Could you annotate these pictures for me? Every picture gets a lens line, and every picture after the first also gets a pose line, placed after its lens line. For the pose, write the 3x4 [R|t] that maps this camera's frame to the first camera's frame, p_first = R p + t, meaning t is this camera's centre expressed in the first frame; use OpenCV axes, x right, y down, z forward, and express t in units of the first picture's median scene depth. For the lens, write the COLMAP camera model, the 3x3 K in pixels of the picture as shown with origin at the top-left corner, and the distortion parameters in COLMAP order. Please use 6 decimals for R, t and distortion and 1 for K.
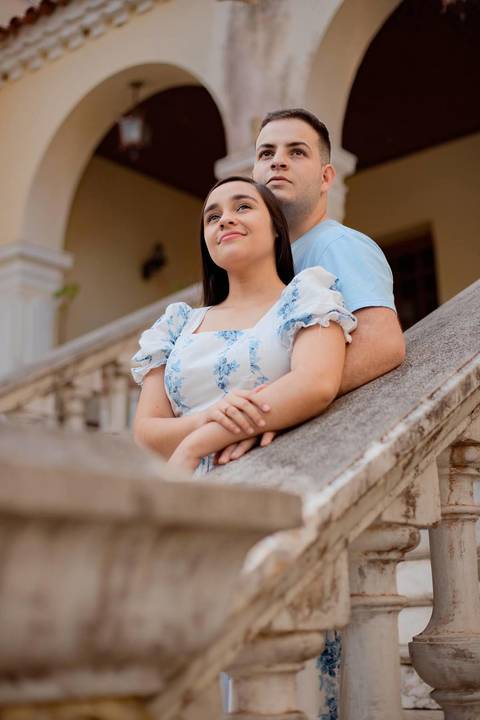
lens RADIAL K [[1041.6, 0, 240.0], [0, 1041.6, 360.0], [0, 0, 1]] dist [-0.132989, 0.087596]
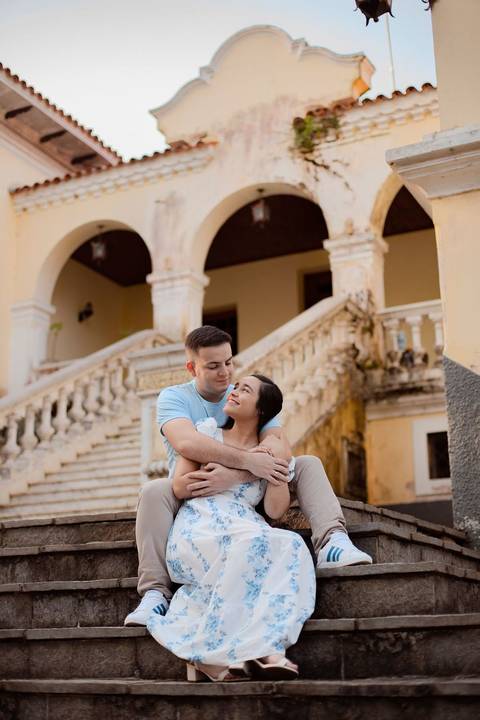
lens RADIAL K [[1041.6, 0, 240.0], [0, 1041.6, 360.0], [0, 0, 1]] dist [-0.132989, 0.087596]
pose [[0.972507, 0.077028, 0.219766, -0.256291], [-0.068412, 0.996570, -0.046559, 0.065949], [-0.222599, 0.030244, 0.974441, -1.003398]]
